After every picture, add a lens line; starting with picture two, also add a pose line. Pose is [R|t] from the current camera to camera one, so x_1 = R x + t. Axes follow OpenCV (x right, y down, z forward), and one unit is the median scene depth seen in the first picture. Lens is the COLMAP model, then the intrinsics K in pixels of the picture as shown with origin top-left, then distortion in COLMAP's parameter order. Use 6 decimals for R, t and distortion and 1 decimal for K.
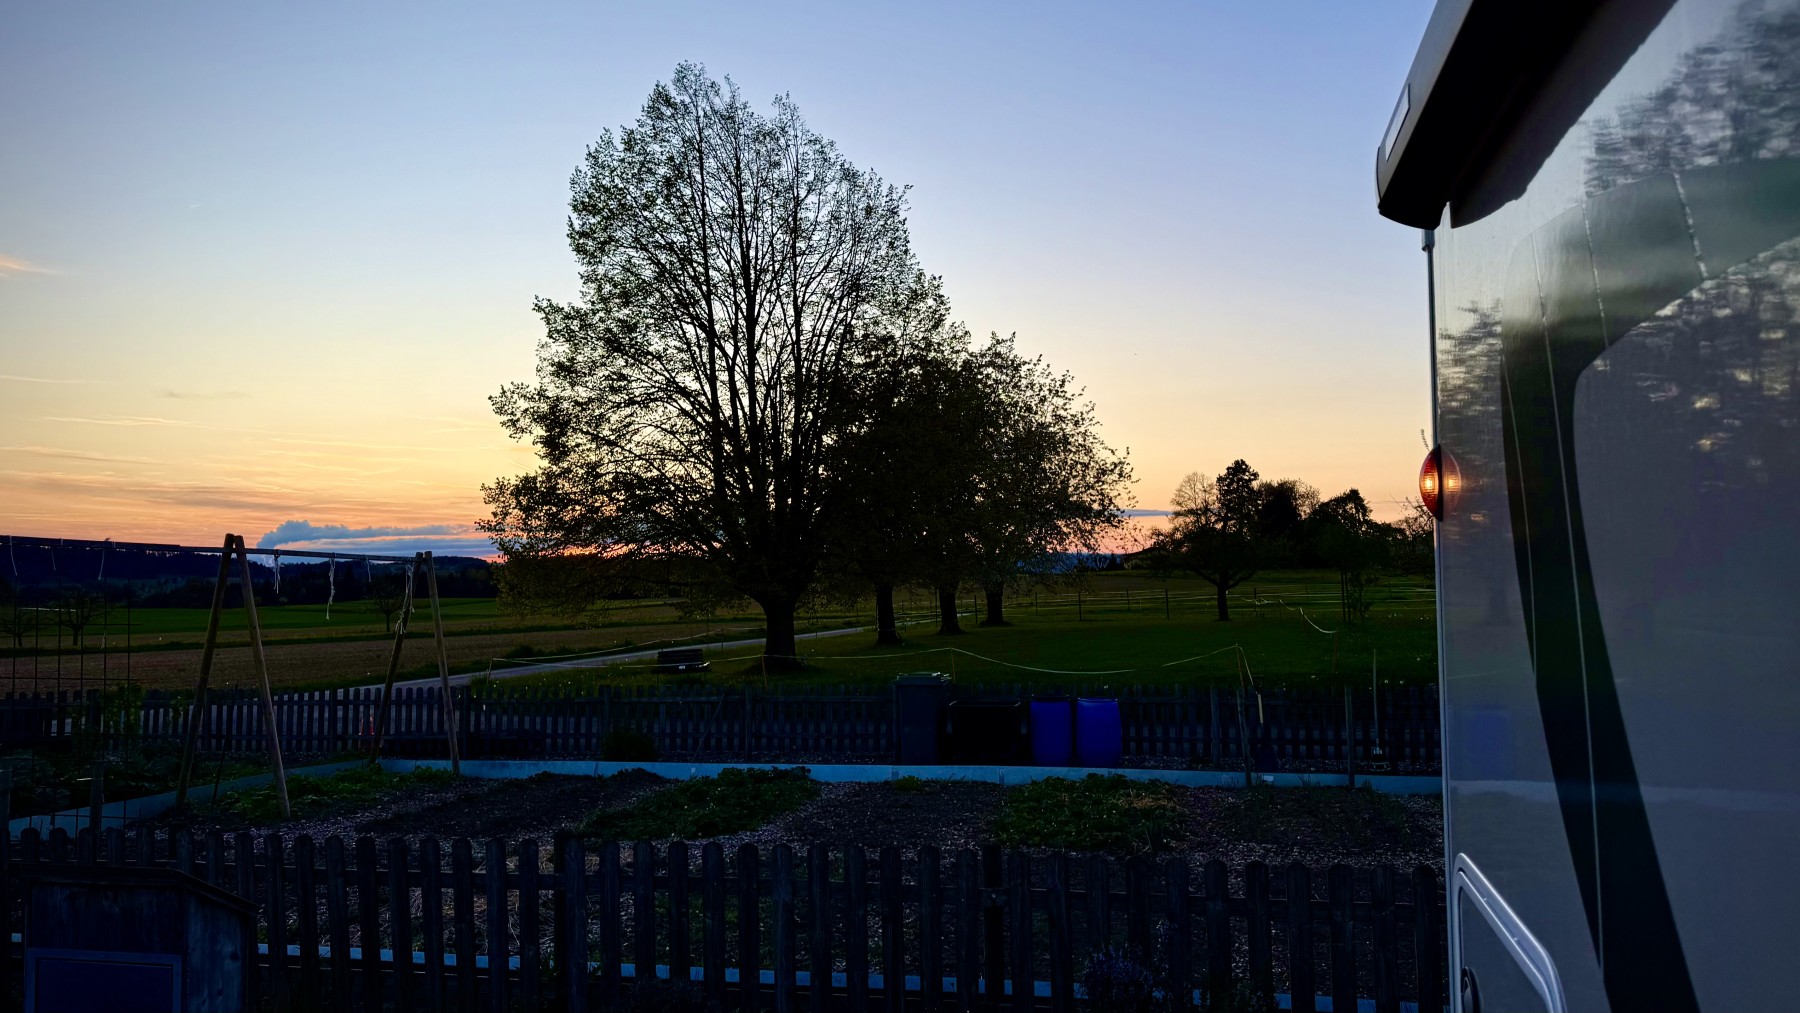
lens RADIAL K [[1284.0, 0, 900.0], [0, 1284.0, 506.5], [0, 0, 1]] dist [0.059298, -0.001647]
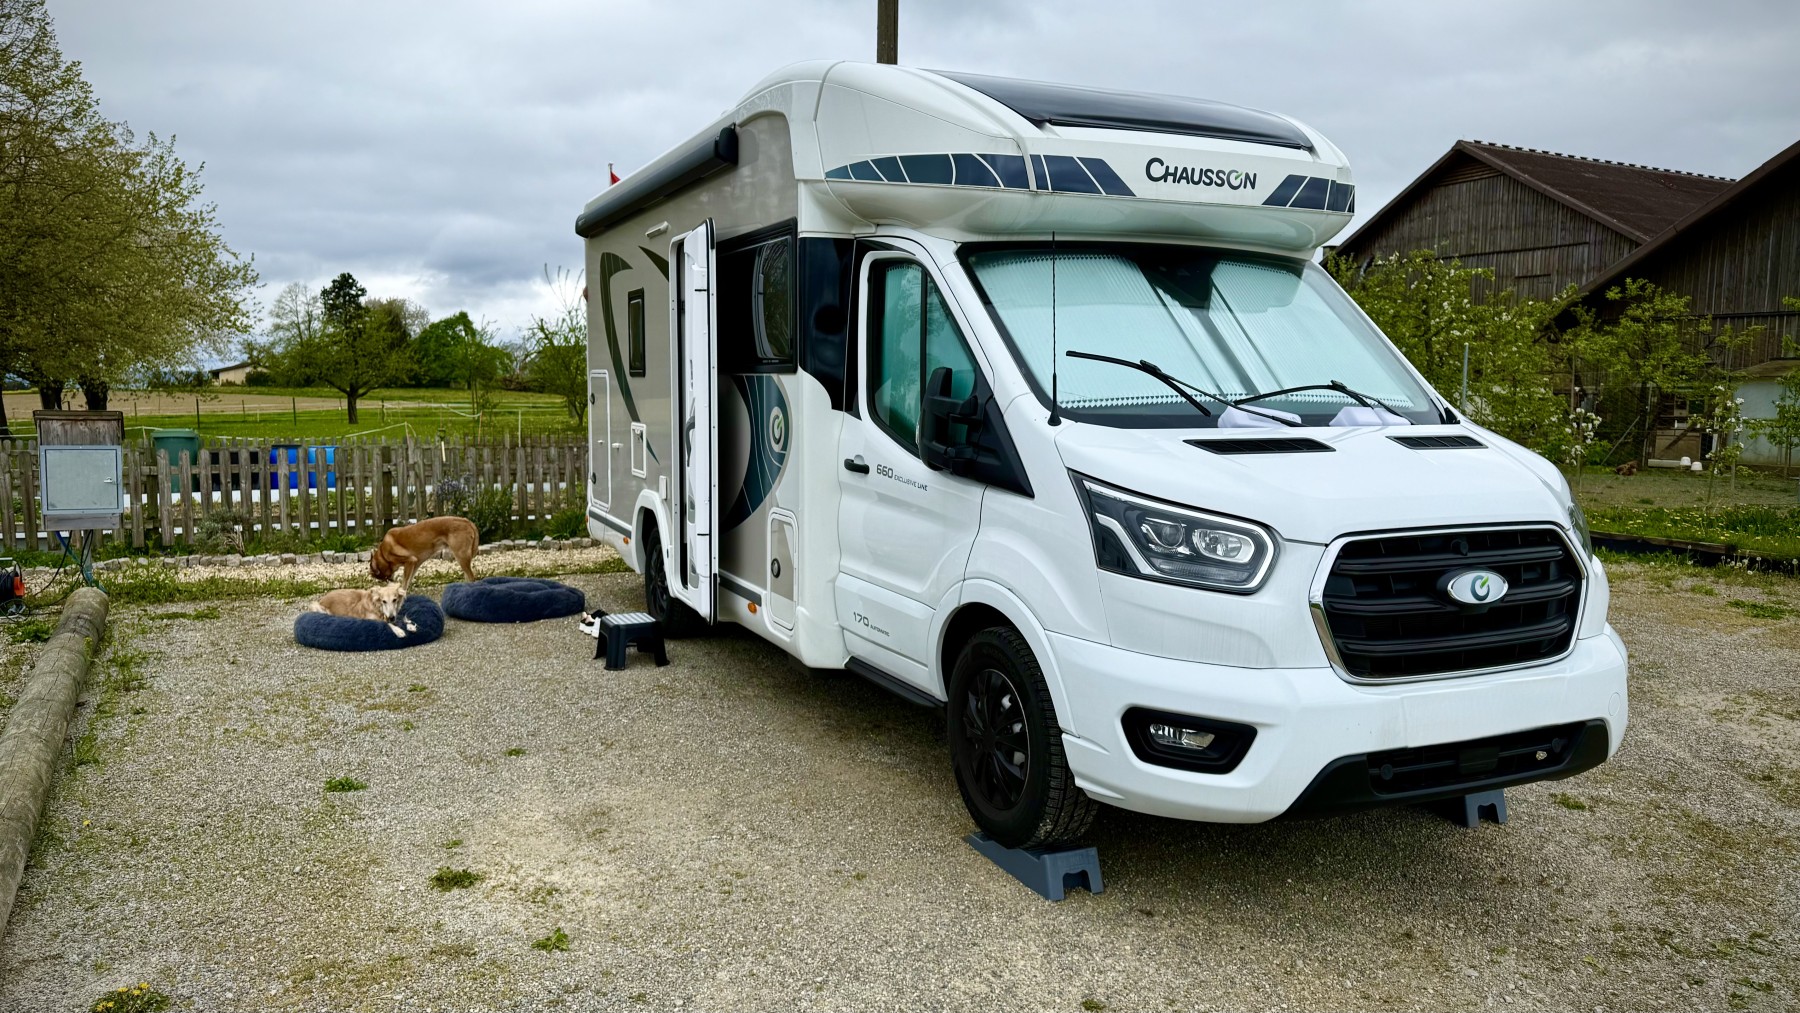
lens RADIAL K [[1289.5, 0, 905.2], [0, 1289.5, 514.7], [0, 0, 1]] dist [-0.002316, -0.007377]
pose [[0.783168, -0.029952, 0.621088, -0.051784], [-0.058459, 0.990868, 0.121500, 0.004205], [-0.619056, -0.131463, 0.774265, -0.109534]]
